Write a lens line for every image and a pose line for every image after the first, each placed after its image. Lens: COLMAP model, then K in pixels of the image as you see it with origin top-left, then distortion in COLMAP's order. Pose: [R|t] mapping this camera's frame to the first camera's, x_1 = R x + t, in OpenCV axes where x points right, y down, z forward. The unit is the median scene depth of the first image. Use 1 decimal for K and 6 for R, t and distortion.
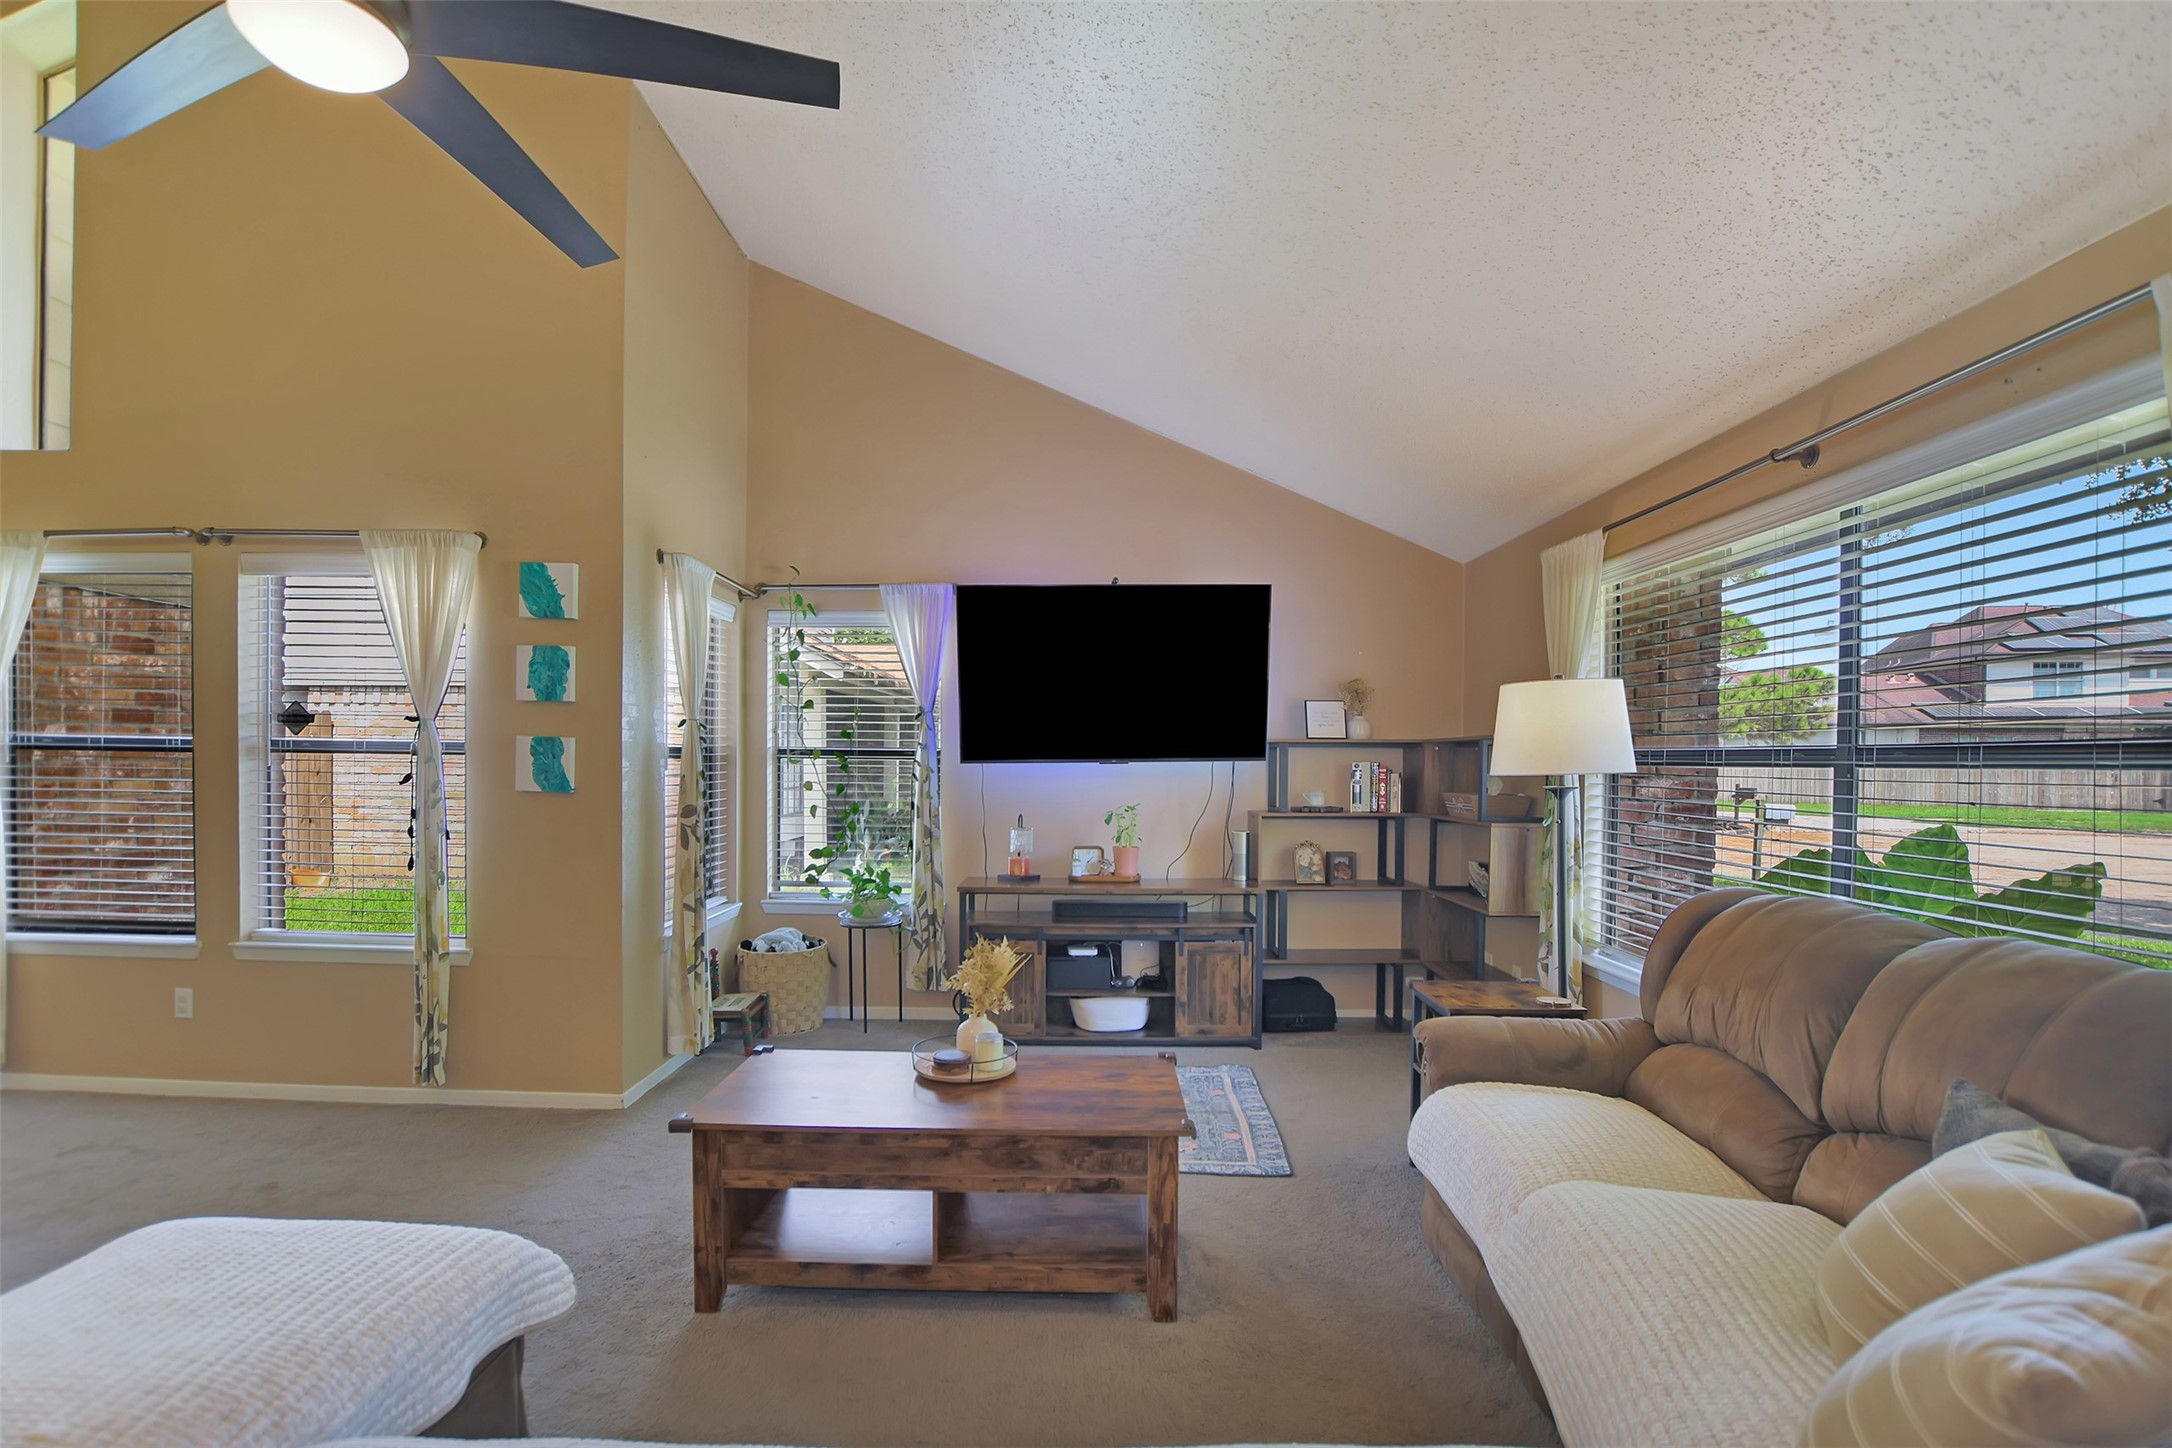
lens RADIAL K [[1008.4, 0, 1088.2], [0, 1008.4, 776.8], [0, 0, 1]] dist [-0.027063, 0.000206]
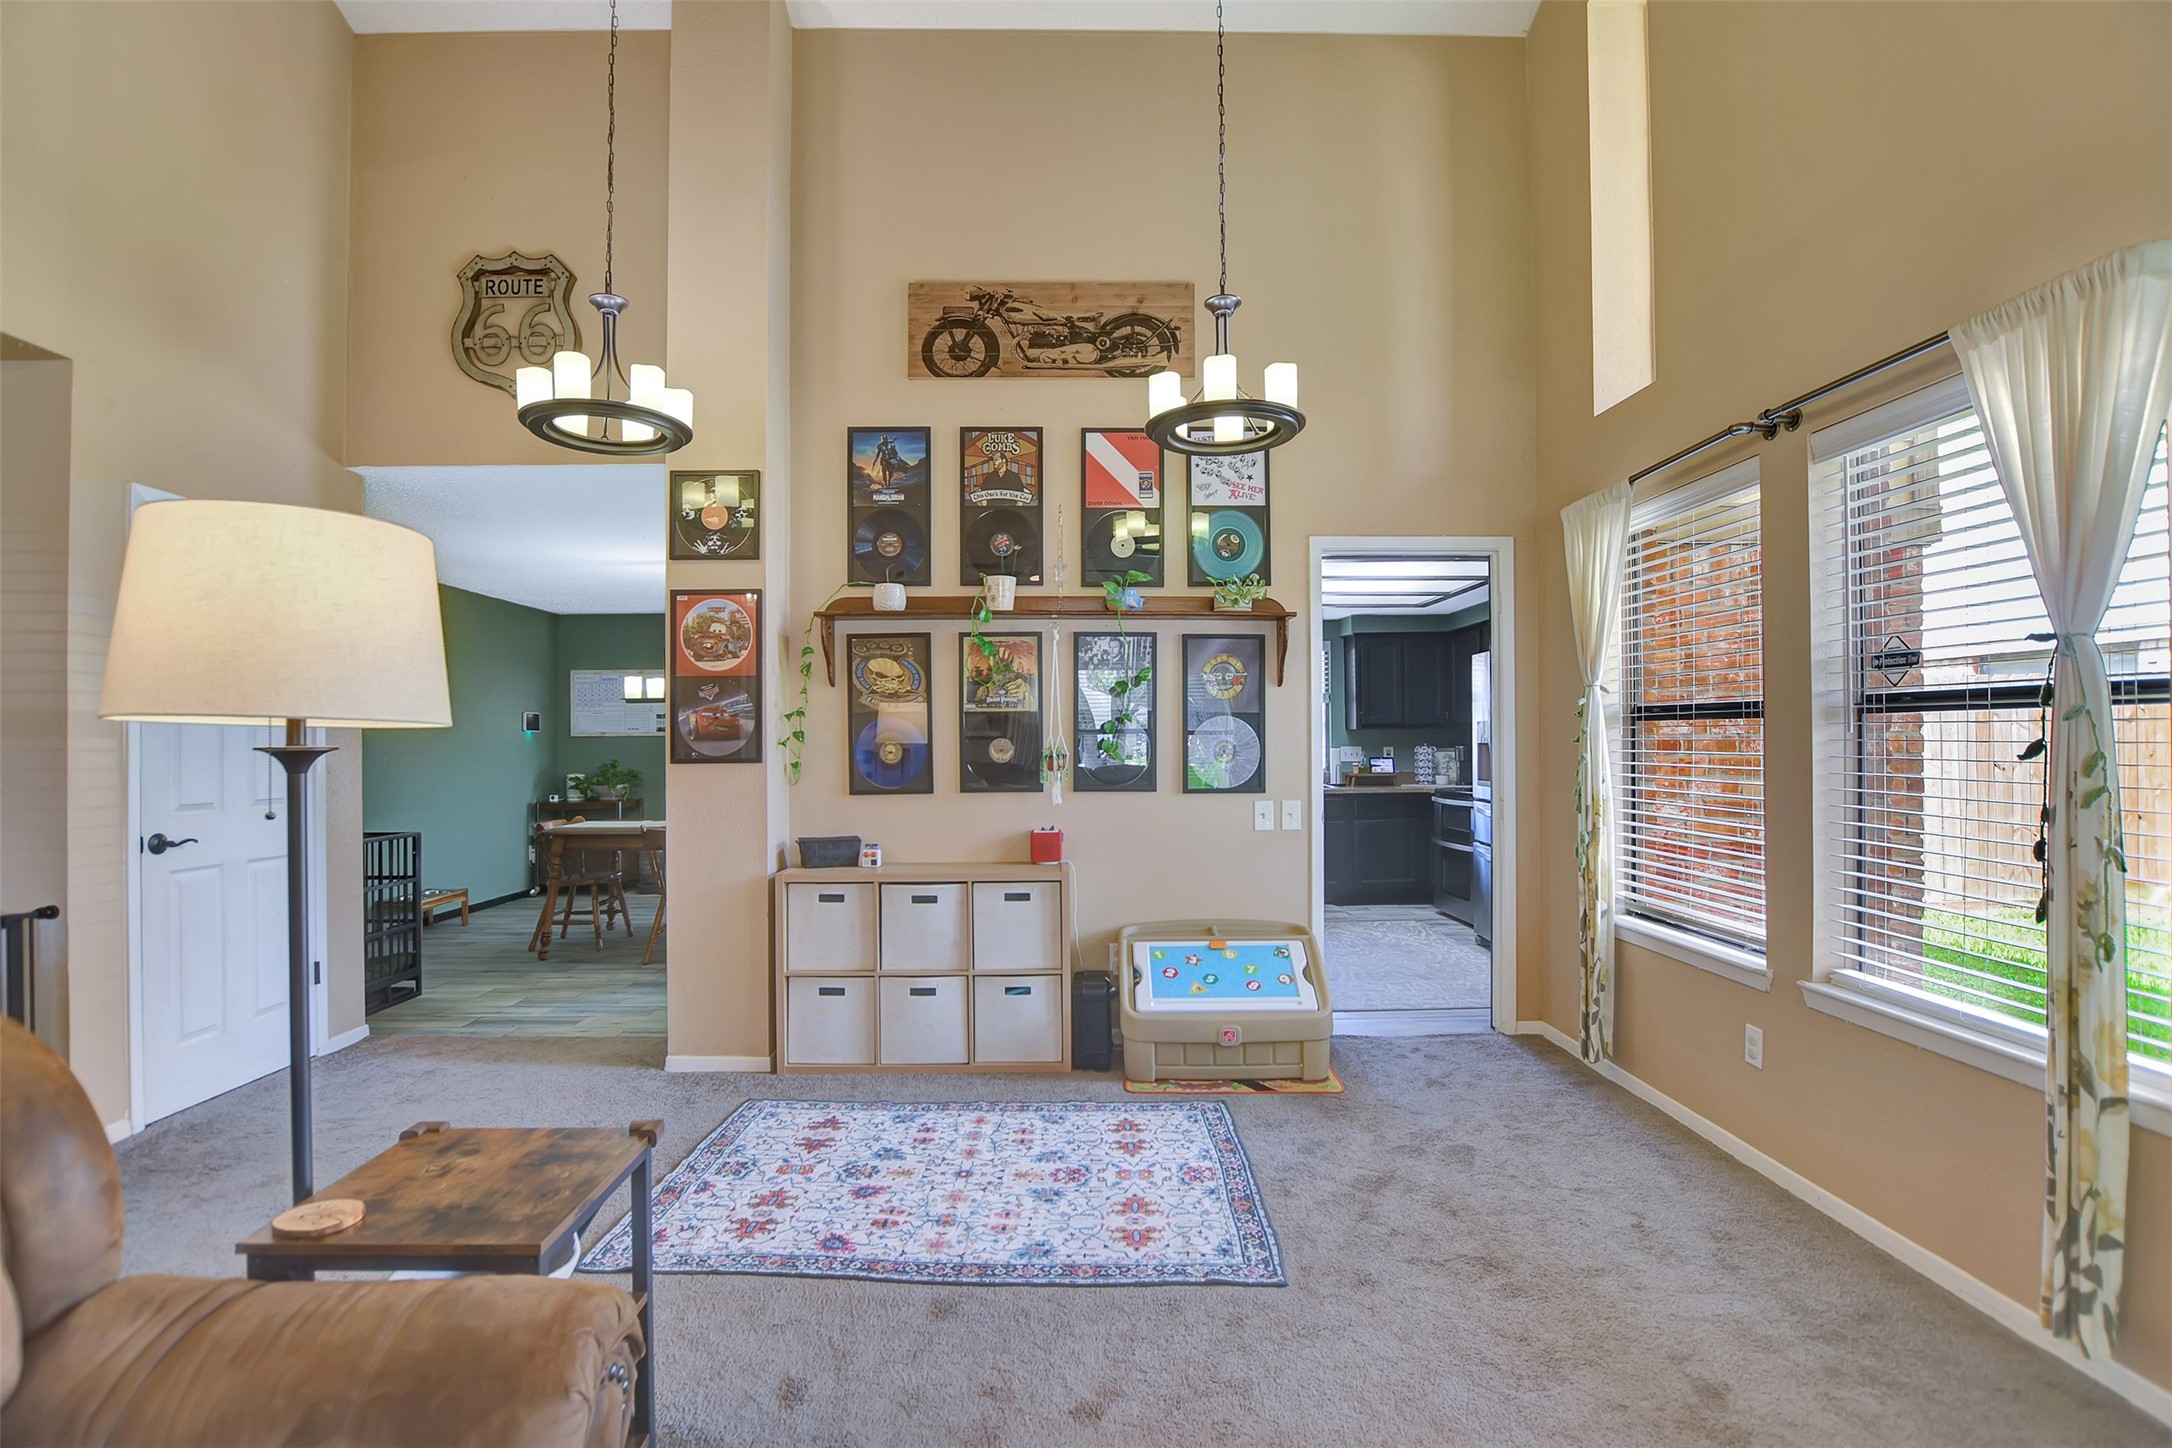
lens RADIAL K [[991.9, 0, 1078.4], [0, 991.9, 741.5], [0, 0, 1]] dist [-0.021106, 0.000224]
pose [[0.021687, -0.014118, -0.999665, -0.167025], [-0.009054, 0.999857, -0.014317, 0.009407], [0.999724, 0.009362, 0.021556, 0.457880]]
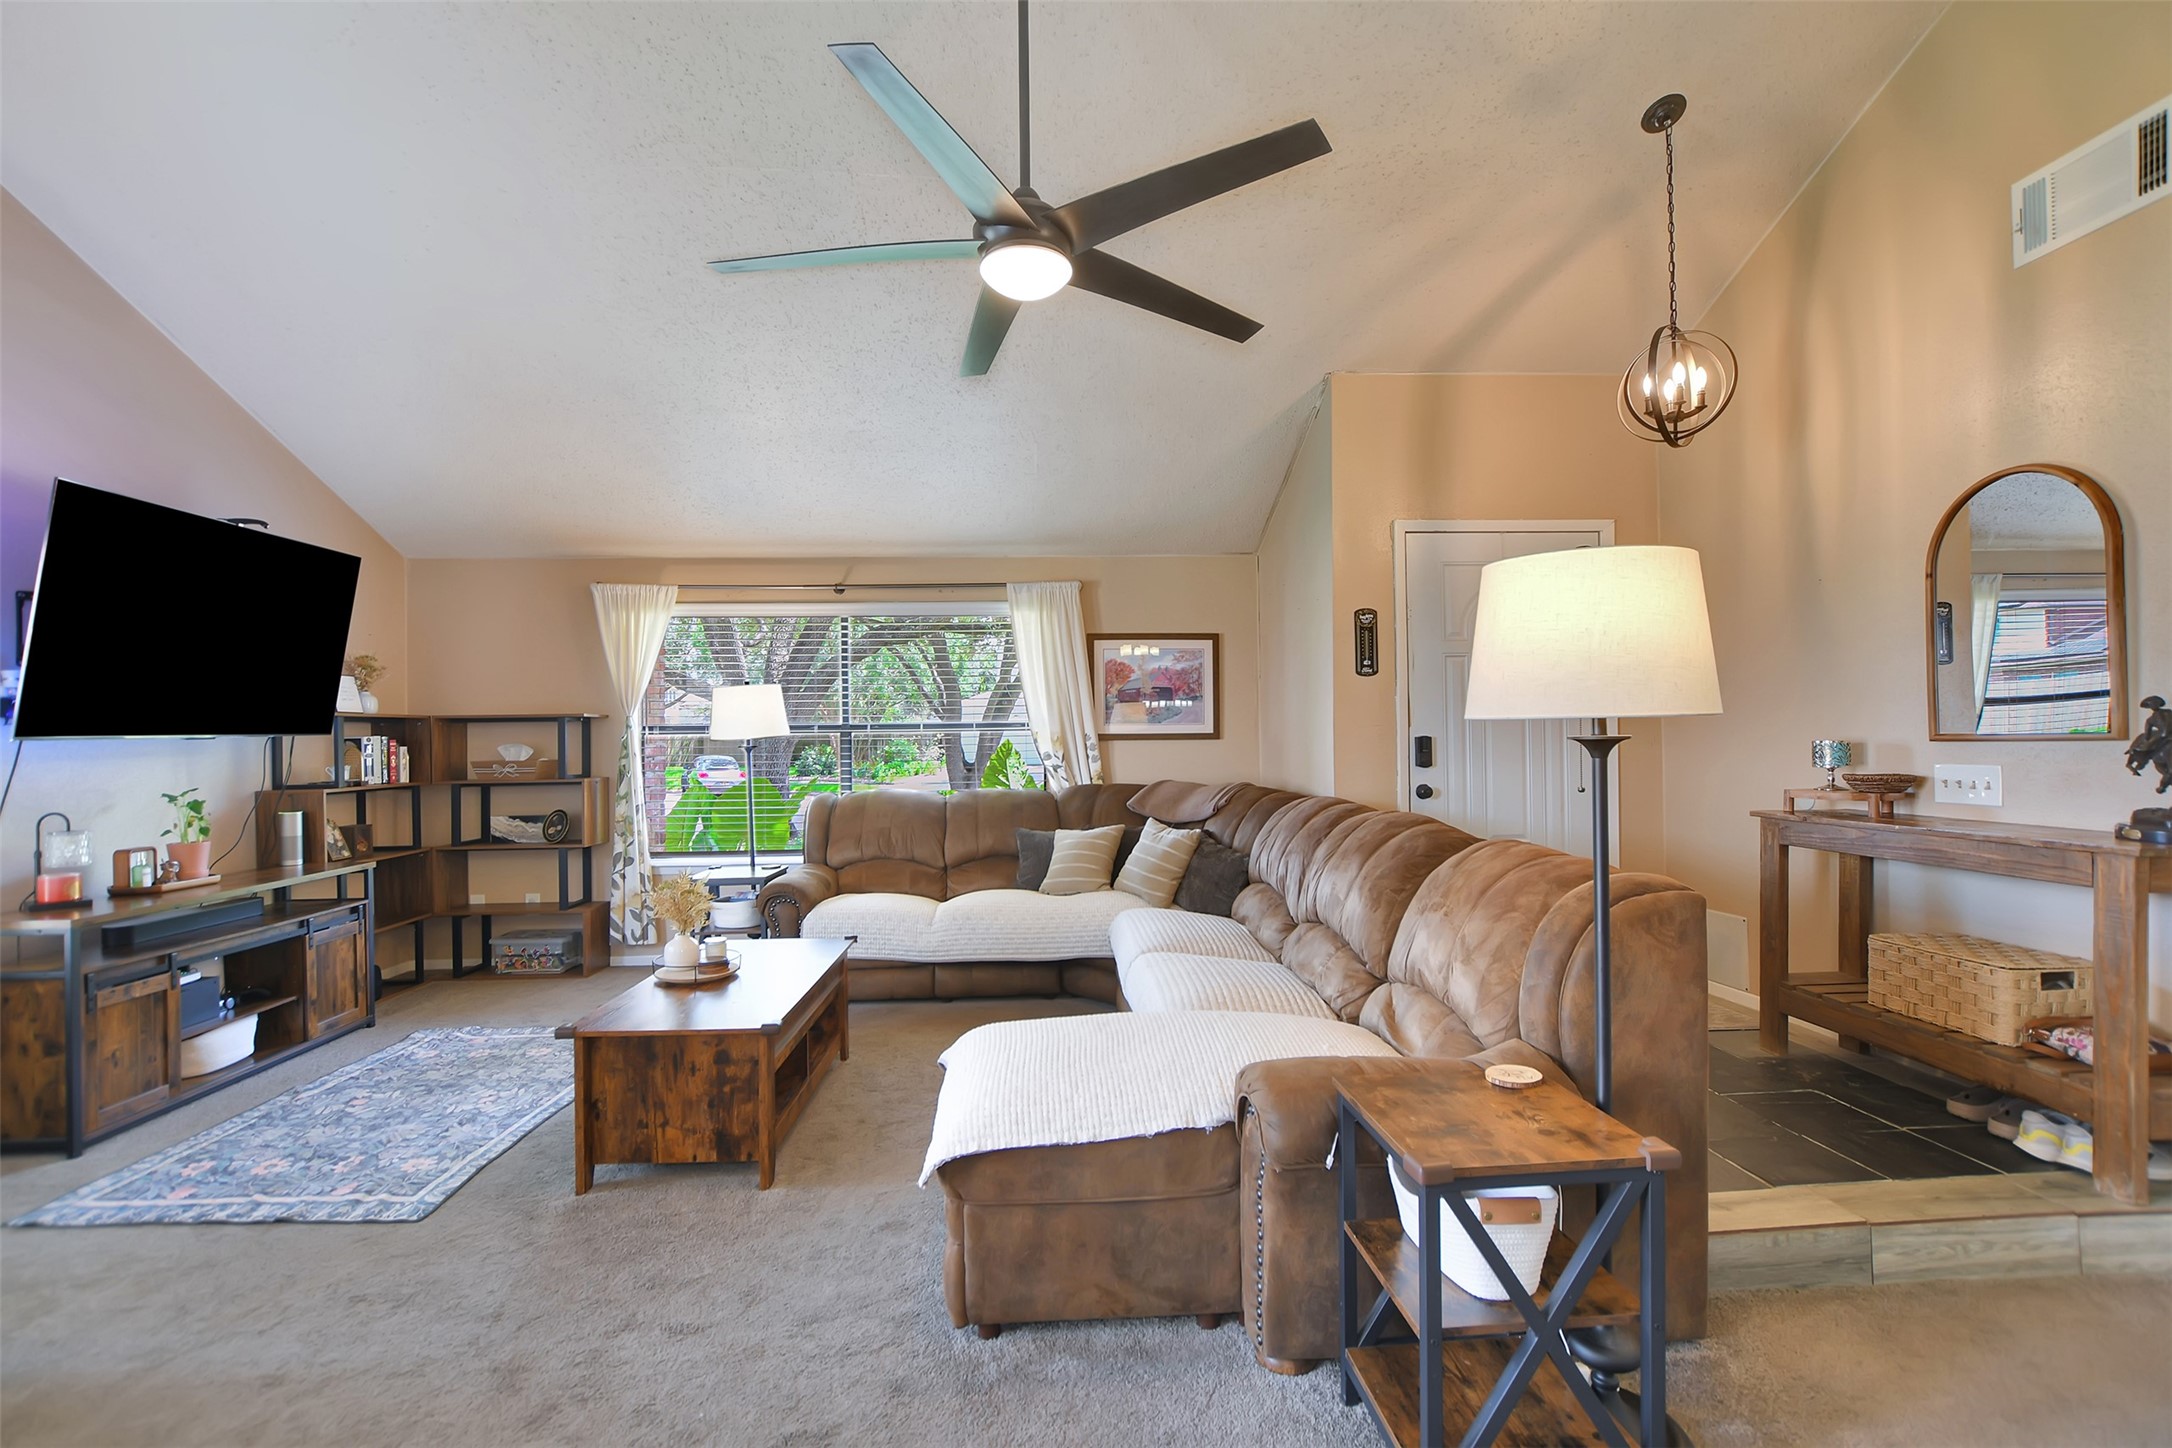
lens RADIAL K [[964.2, 0, 1086.0], [0, 964.2, 724.0], [0, 0, 1]] dist [-0.006034, 0.000582]
pose [[-0.063476, 0.006199, 0.997964, -0.996039], [0.029100, 0.999567, -0.004358, -0.001150], [-0.997559, 0.028764, -0.063629, 0.431788]]
